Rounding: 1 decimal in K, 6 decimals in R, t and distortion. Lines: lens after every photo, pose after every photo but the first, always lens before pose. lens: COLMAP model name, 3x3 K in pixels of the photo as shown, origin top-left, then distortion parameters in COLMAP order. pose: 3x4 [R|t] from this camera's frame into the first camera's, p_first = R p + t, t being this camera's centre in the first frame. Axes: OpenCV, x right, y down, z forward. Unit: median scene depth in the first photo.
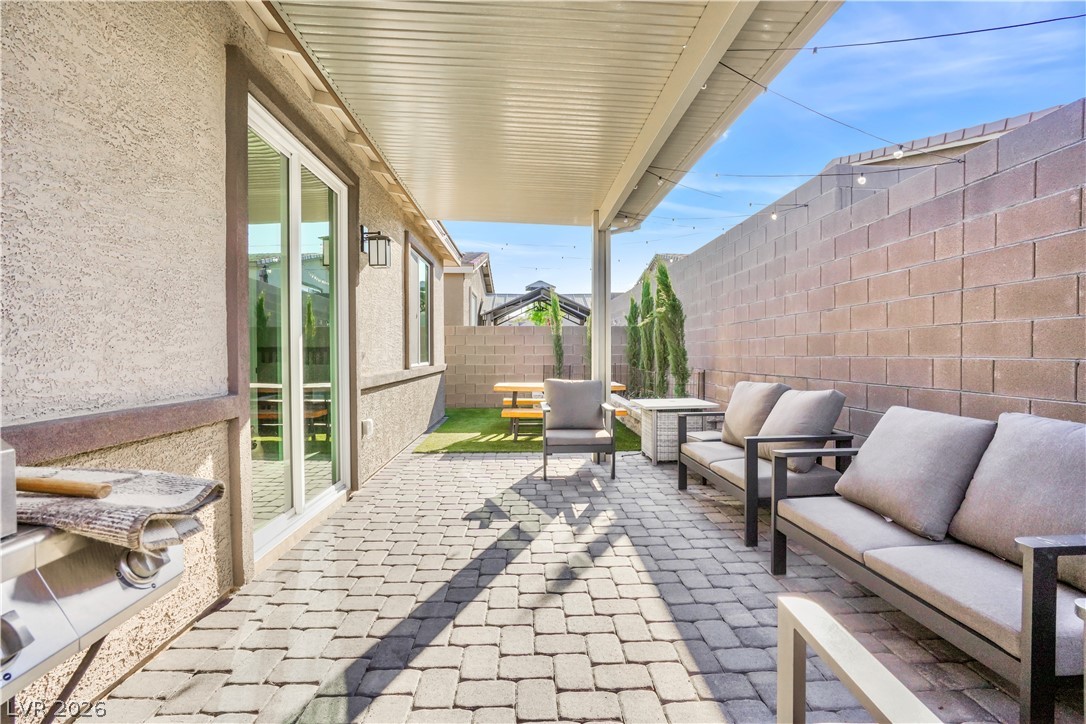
lens RADIAL K [[497.0, 0, 548.1], [0, 497.0, 362.8], [0, 0, 1]] dist [-0.013577, 0.002534]
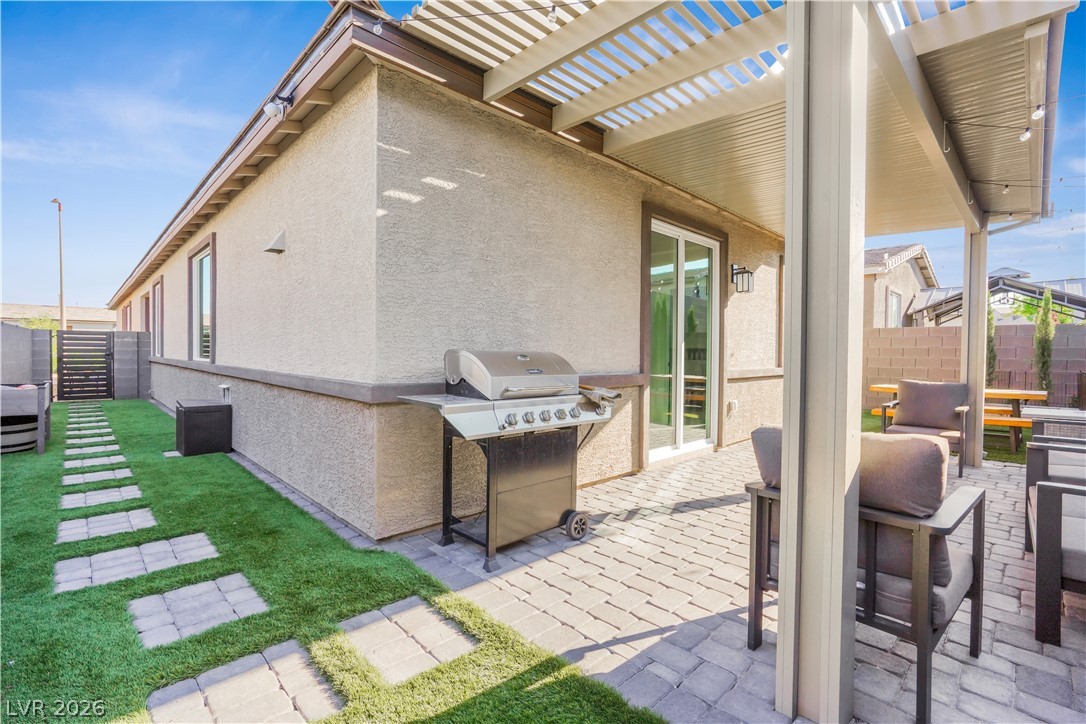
lens RADIAL K [[497.0, 0, 539.4], [0, 497.0, 360.3], [0, 0, 1]] dist [-0.013577, 0.002534]
pose [[0.664059, 0.019996, -0.747413, 0.358973], [-0.025992, 0.999655, 0.003652, 0.008900], [0.747228, 0.017002, 0.664350, -0.395058]]
